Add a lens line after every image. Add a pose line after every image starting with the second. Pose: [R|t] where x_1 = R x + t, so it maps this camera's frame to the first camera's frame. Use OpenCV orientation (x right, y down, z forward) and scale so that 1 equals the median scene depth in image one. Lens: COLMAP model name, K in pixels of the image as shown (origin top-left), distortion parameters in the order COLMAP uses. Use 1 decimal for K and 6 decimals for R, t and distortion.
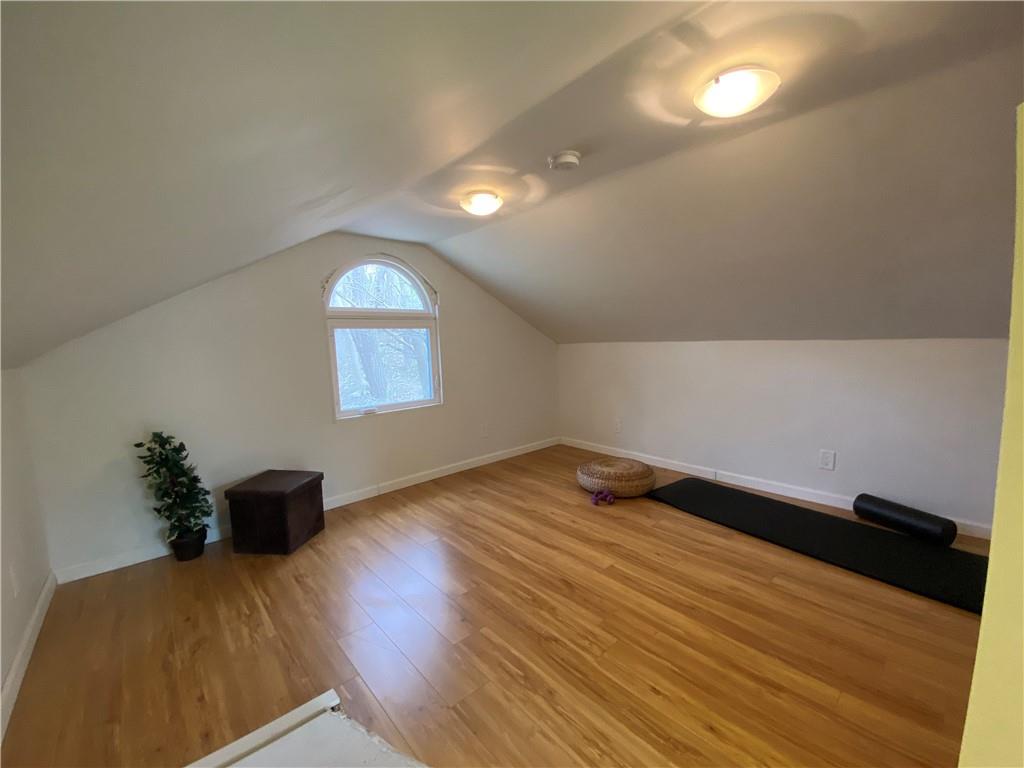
lens RADIAL K [[422.0, 0, 511.0], [0, 422.0, 380.3], [0, 0, 1]] dist [-0.000088, -0.001084]
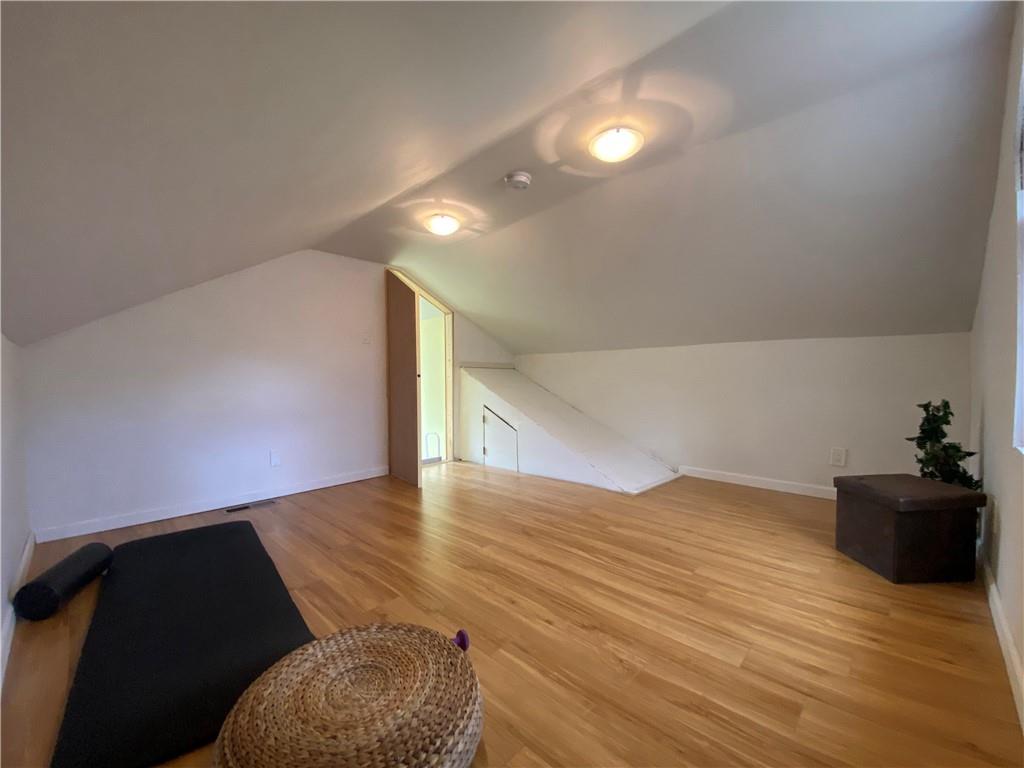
lens RADIAL K [[422.0, 0, 515.1], [0, 422.0, 383.6], [0, 0, 1]] dist [-0.000088, -0.001084]
pose [[-0.995279, 0.044885, -0.086058, 0.190305], [0.034360, 0.992166, 0.120106, -0.055815], [0.090775, 0.116582, -0.989024, 1.622727]]
